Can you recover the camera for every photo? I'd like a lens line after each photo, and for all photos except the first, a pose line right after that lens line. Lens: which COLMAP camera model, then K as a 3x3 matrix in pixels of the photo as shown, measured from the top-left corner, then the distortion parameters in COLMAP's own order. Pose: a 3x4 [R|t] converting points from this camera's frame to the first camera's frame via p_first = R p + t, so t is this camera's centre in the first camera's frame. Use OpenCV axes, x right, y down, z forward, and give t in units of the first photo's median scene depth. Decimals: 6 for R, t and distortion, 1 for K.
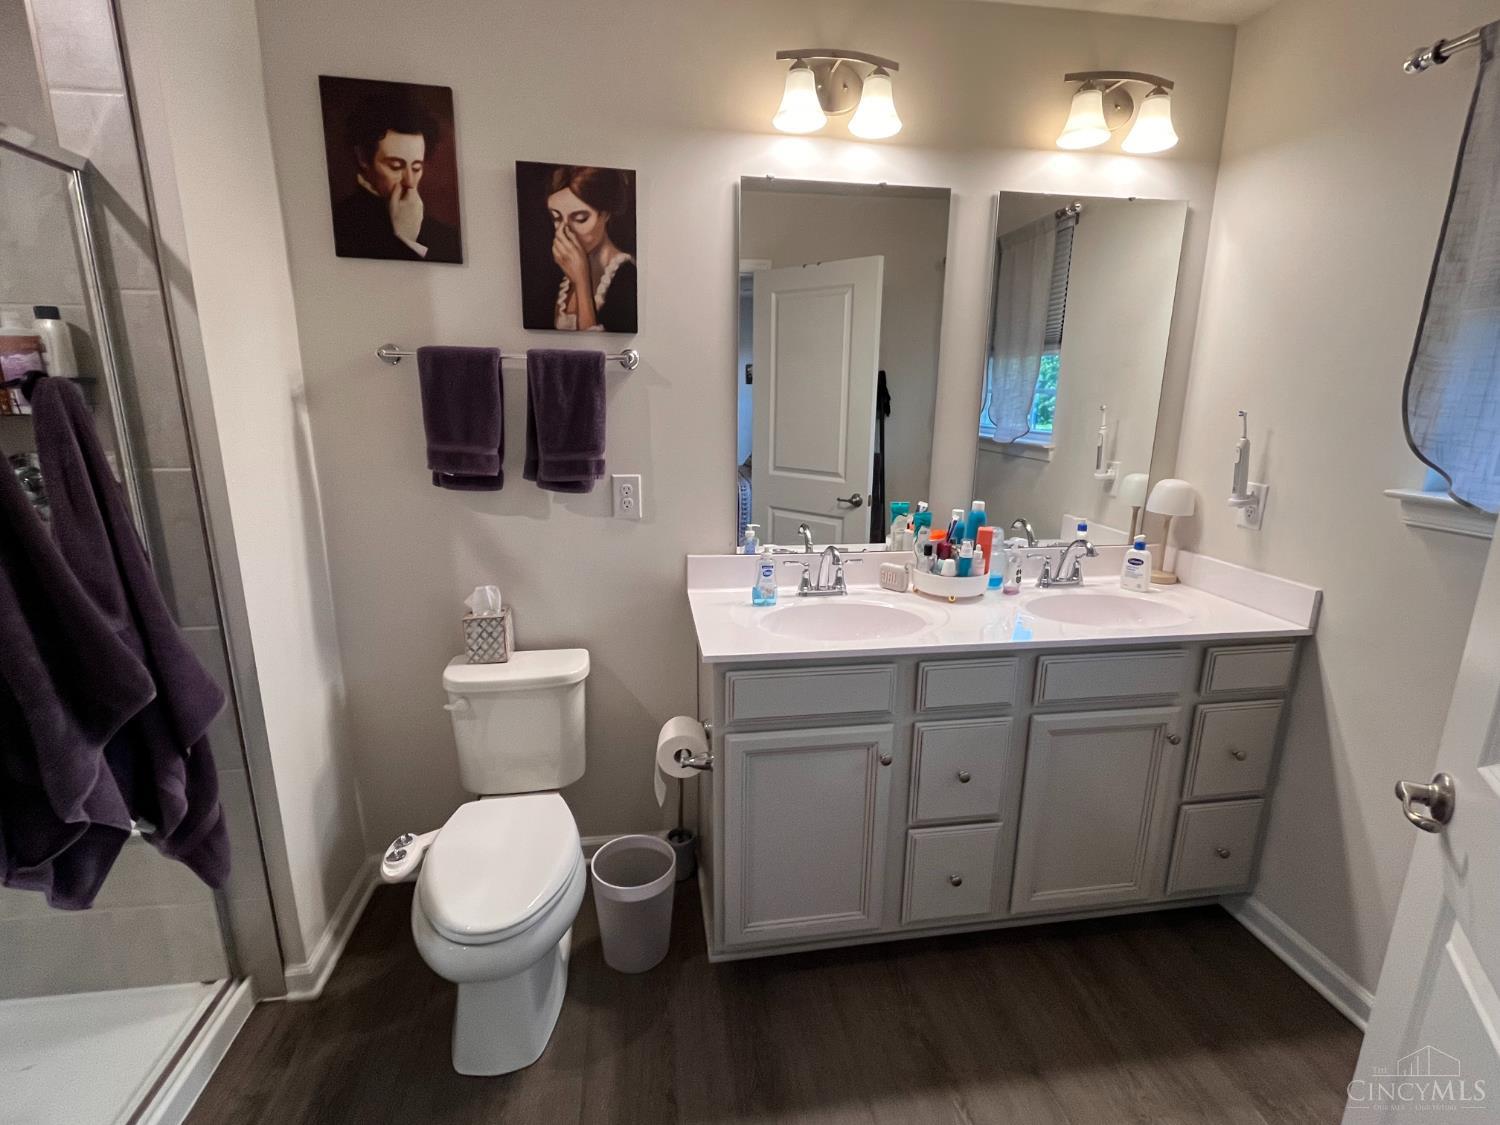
lens RADIAL K [[695.7, 0, 753.2], [0, 695.7, 563.0], [0, 0, 1]] dist [-0.004352, 0.001405]
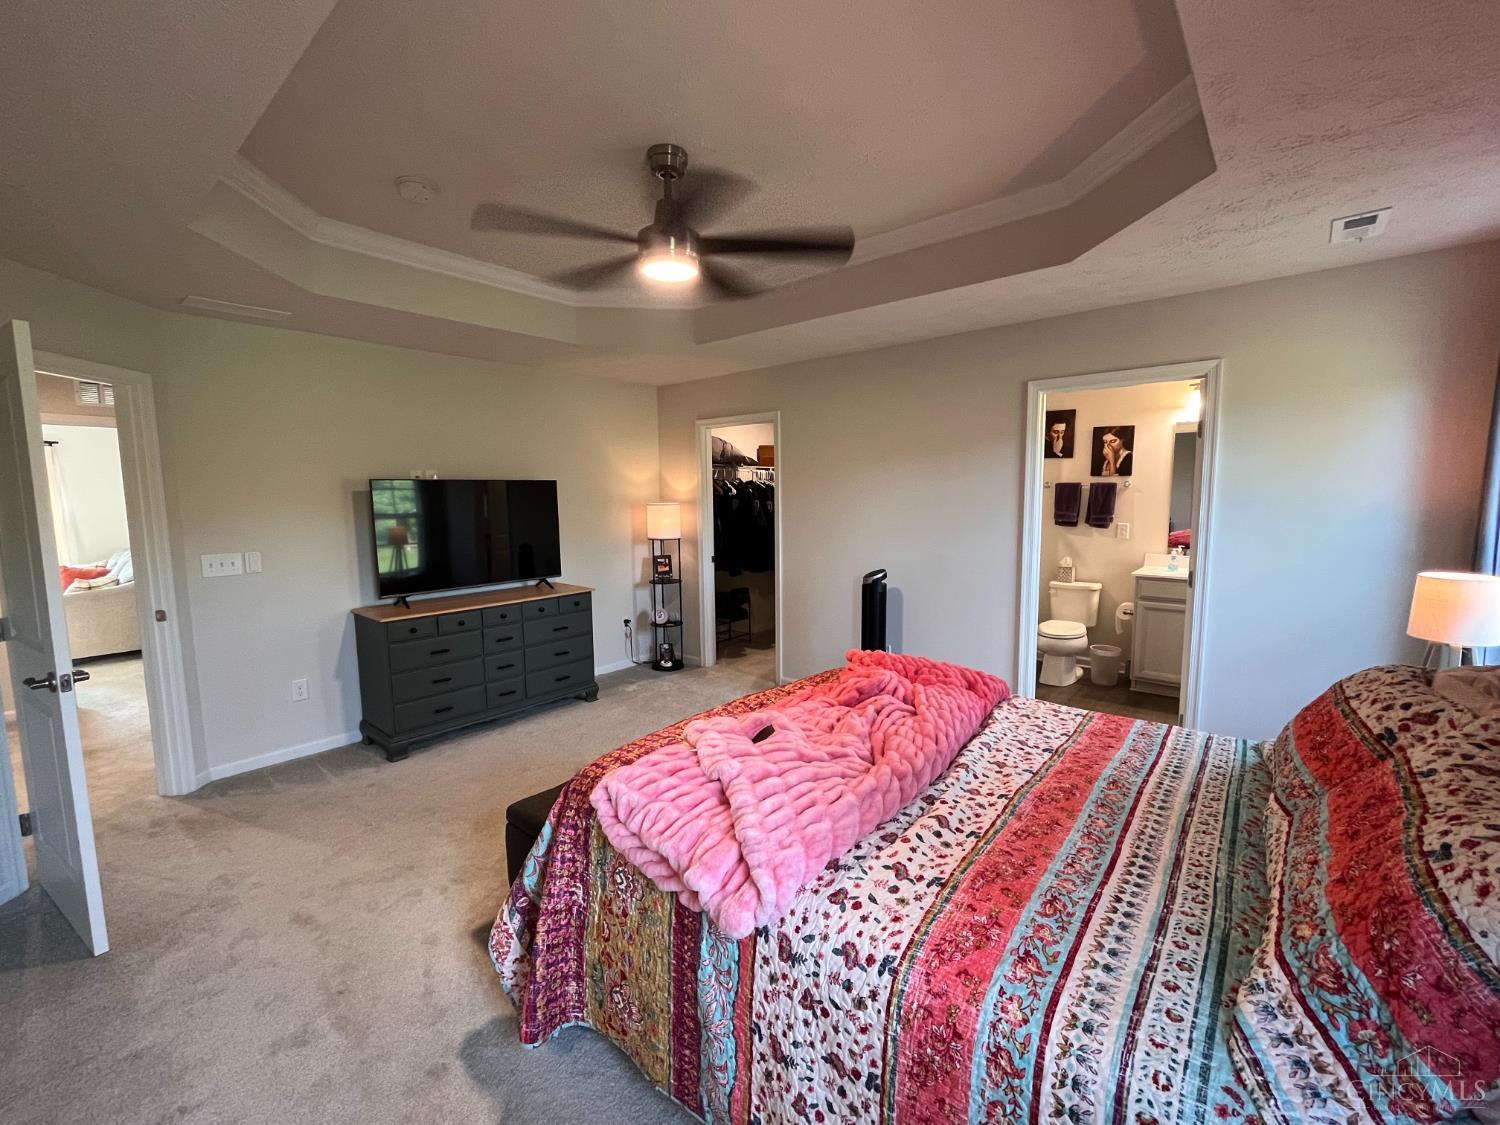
lens RADIAL K [[608.3, 0, 760.3], [0, 608.3, 557.4], [0, 0, 1]] dist [0.000532, 0.000048]
pose [[0.647933, 0.066461, -0.758792, 0.818836], [-0.161679, 0.985486, -0.051741, 0.412554], [0.744341, 0.156206, 0.649274, -1.850263]]
